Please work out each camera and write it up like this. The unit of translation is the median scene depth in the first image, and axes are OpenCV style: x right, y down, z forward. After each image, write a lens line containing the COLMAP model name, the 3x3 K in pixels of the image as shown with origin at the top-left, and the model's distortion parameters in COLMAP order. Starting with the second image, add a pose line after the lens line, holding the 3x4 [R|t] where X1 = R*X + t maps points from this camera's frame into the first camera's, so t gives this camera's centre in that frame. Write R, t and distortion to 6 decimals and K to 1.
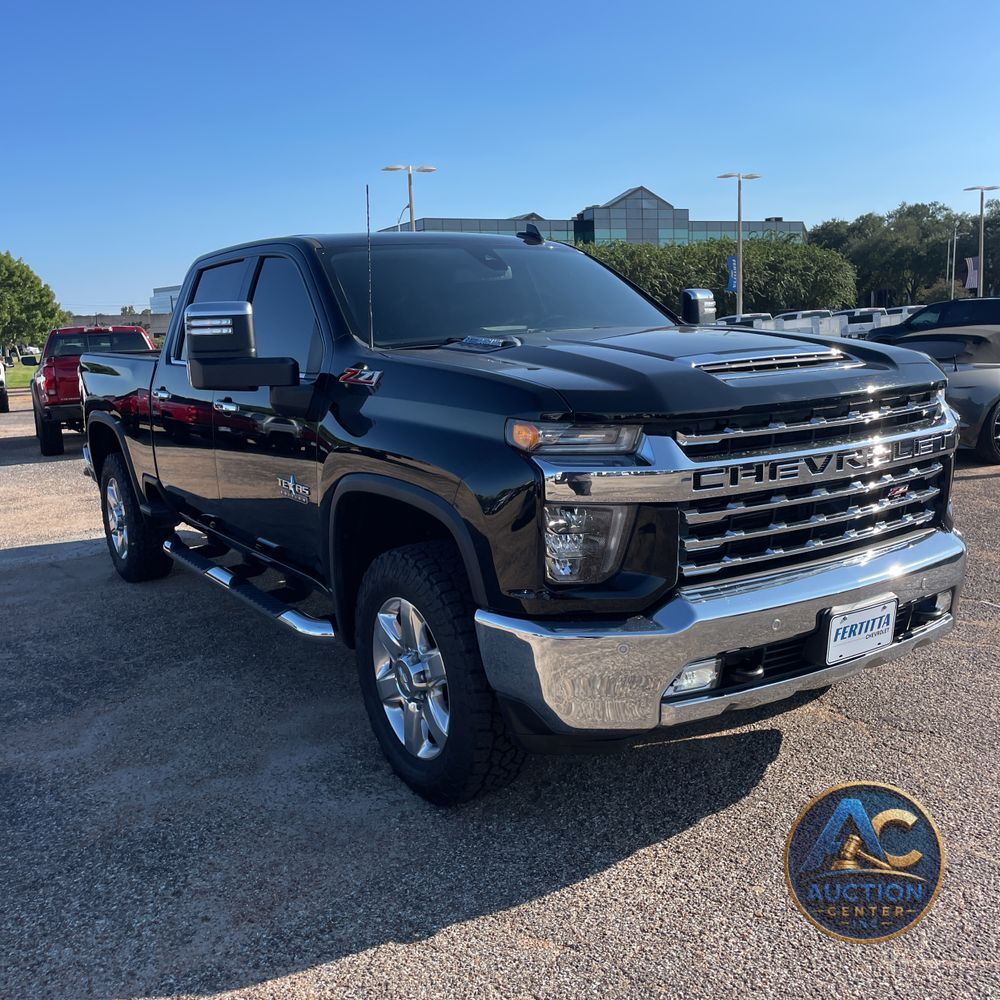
lens RADIAL K [[1013.0, 0, 500.0], [0, 1013.0, 500.0], [0, 0, 1]] dist [0.095241, -0.155257]
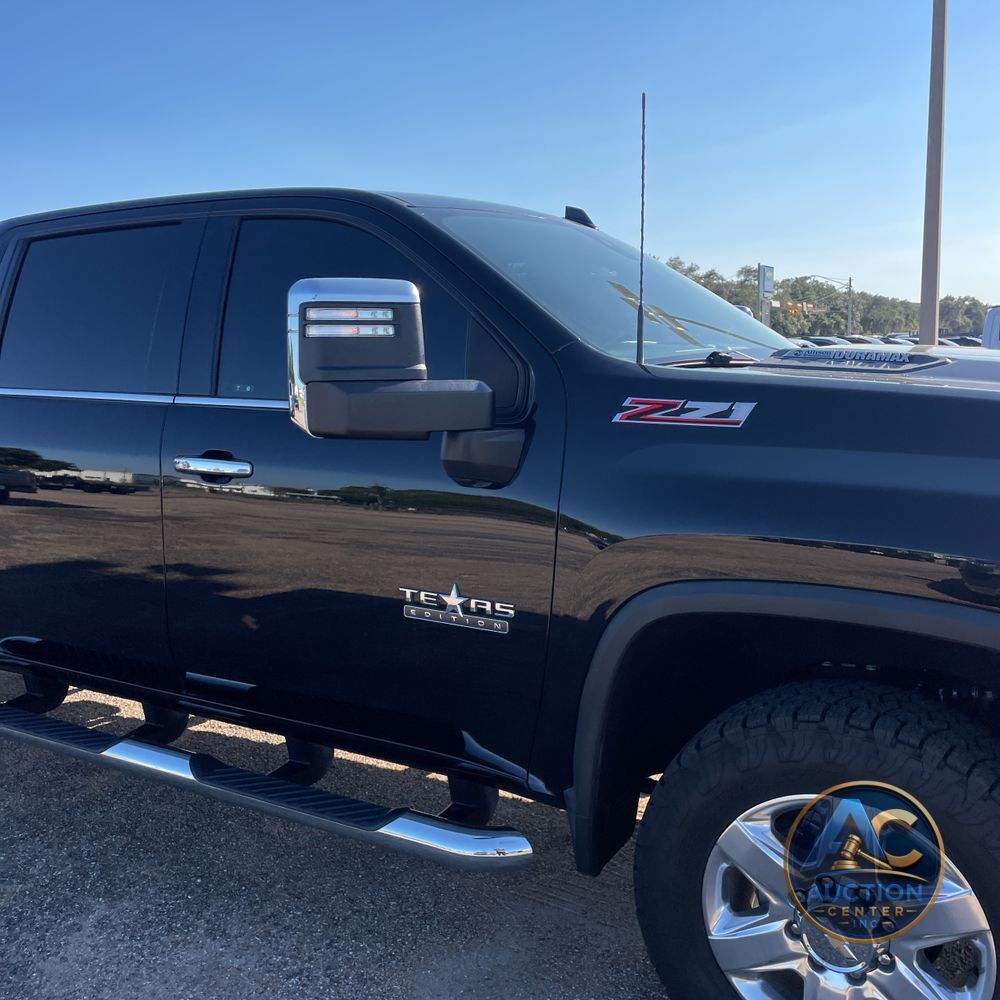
lens RADIAL K [[1013.0, 0, 500.0], [0, 1013.0, 500.0], [0, 0, 1]] dist [0.095241, -0.155257]
pose [[0.888867, -0.037182, 0.456654, -0.461576], [0.060134, 0.997547, -0.035826, -0.053140], [-0.454202, 0.059305, 0.888923, 0.497294]]
